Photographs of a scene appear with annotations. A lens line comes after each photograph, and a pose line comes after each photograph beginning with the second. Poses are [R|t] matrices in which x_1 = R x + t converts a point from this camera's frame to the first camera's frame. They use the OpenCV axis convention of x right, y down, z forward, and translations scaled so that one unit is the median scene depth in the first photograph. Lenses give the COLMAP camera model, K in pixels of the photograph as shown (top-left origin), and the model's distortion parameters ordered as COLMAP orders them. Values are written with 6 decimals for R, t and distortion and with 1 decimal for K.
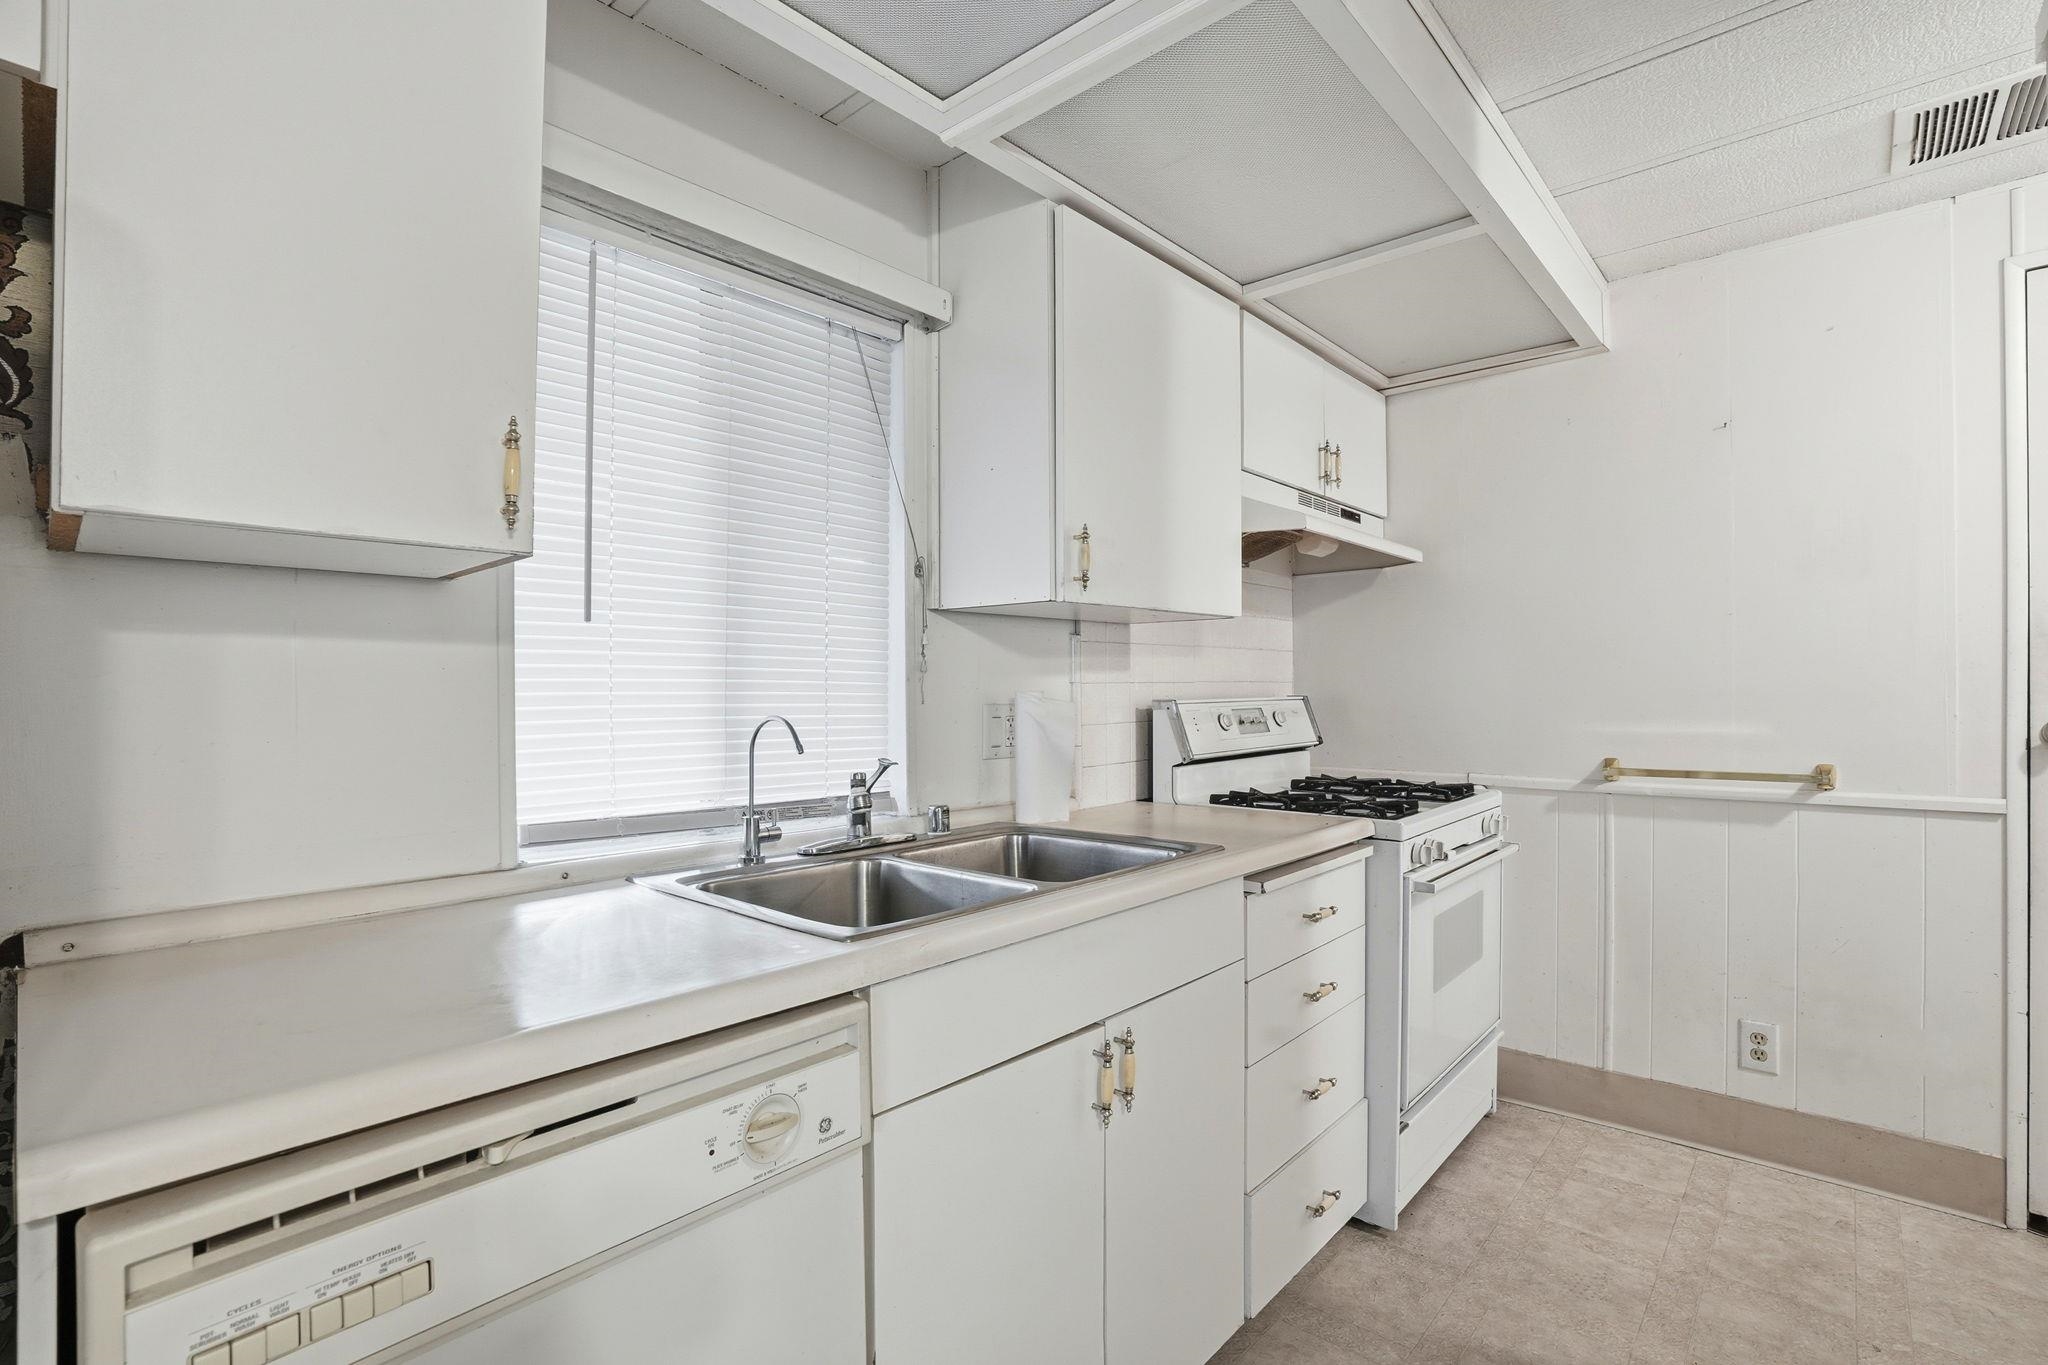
lens RADIAL K [[951.9, 0, 1019.6], [0, 951.9, 698.3], [0, 0, 1]] dist [-0.029800, 0.000222]
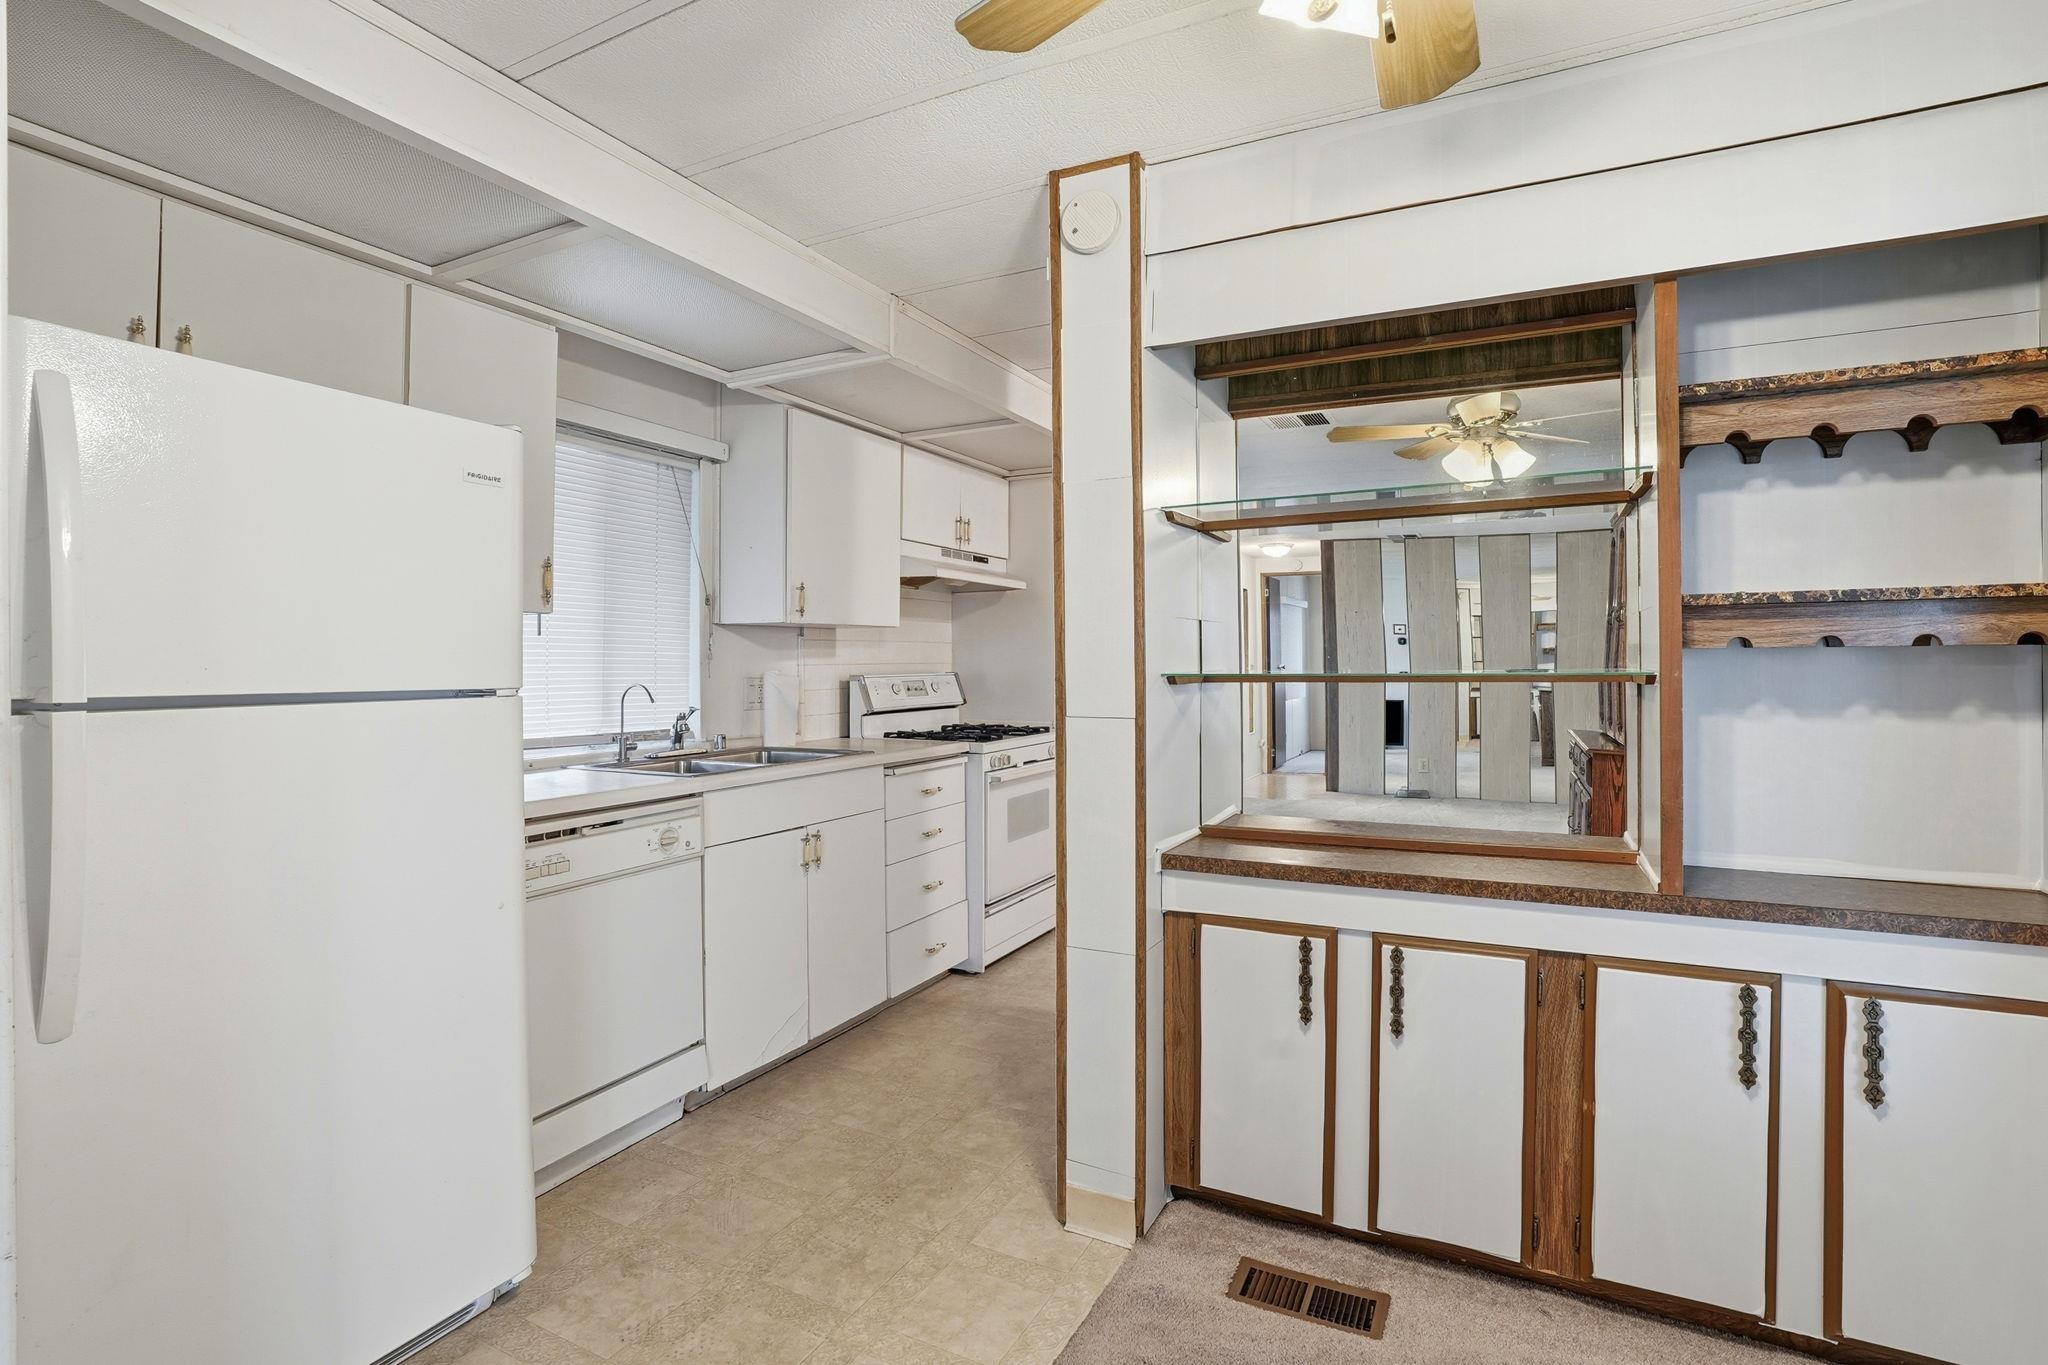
lens RADIAL K [[965.1, 0, 1010.5], [0, 965.1, 658.6], [0, 0, 1]] dist [-0.036067, 0.000191]
pose [[0.968886, 0.005114, 0.247456, -0.003043], [-0.001912, 0.999911, -0.013176, -0.006915], [-0.247501, 0.012293, 0.968810, -0.796922]]
